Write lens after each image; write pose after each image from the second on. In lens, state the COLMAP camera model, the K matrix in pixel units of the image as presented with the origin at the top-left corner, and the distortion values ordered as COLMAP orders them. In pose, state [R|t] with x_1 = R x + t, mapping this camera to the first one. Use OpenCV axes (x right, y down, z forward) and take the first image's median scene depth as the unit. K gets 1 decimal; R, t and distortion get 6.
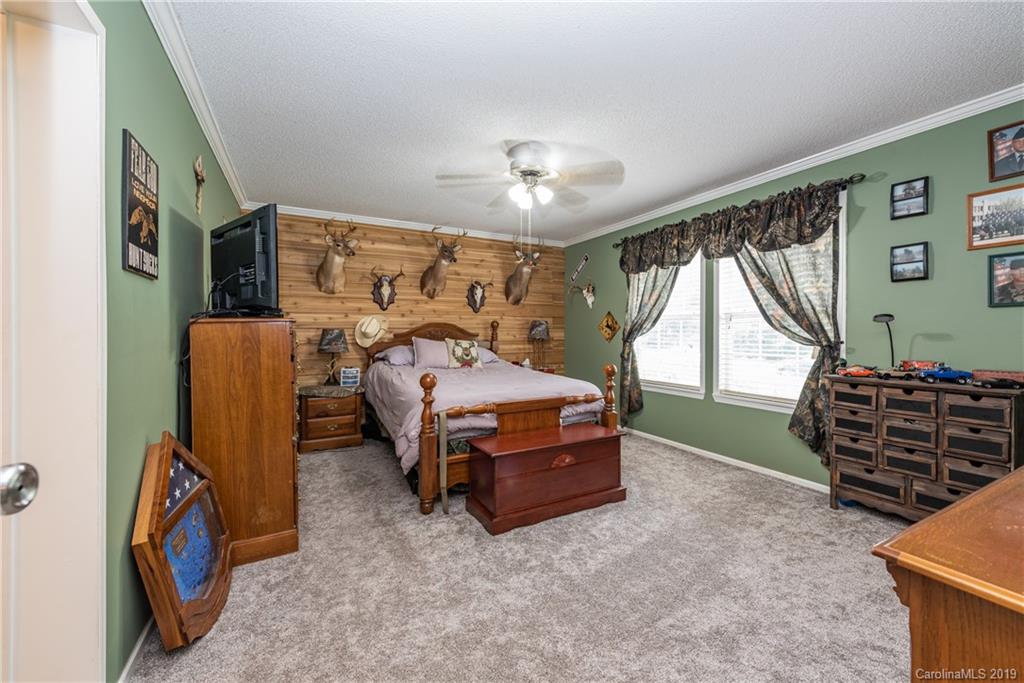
lens RADIAL K [[405.6, 0, 515.3], [0, 405.6, 333.3], [0, 0, 1]] dist [0.012022, -0.002006]
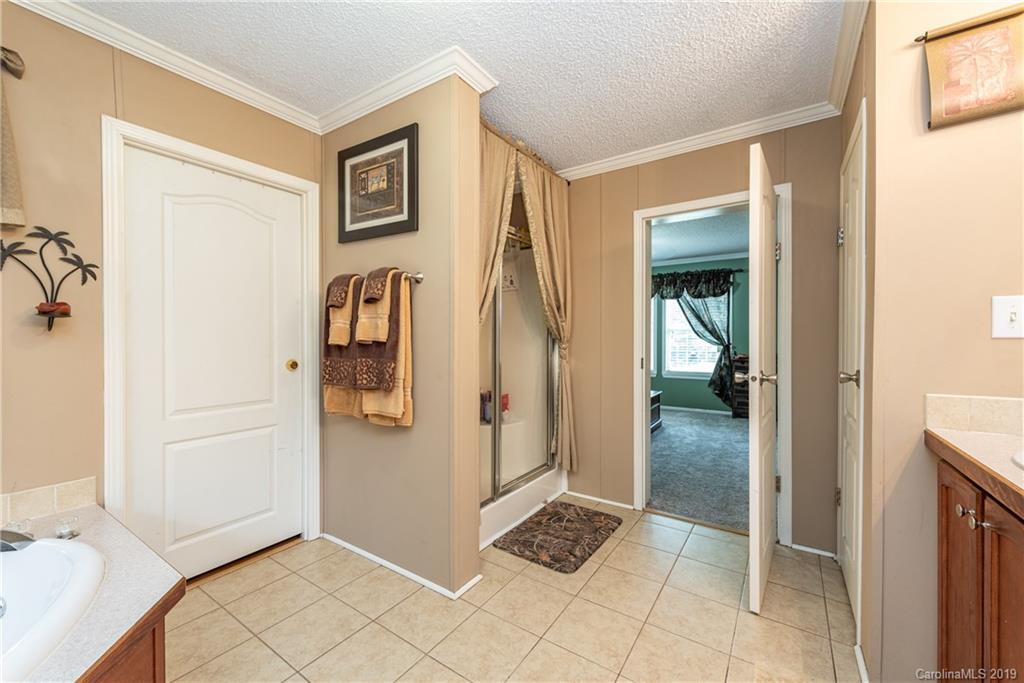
lens RADIAL K [[405.6, 0, 507.9], [0, 405.6, 339.6], [0, 0, 1]] dist [0.012022, -0.002006]
pose [[0.885903, -0.002575, 0.463863, -1.144911], [-0.000269, 0.999982, 0.006064, -0.013985], [-0.463870, -0.005497, 0.885886, -0.335903]]
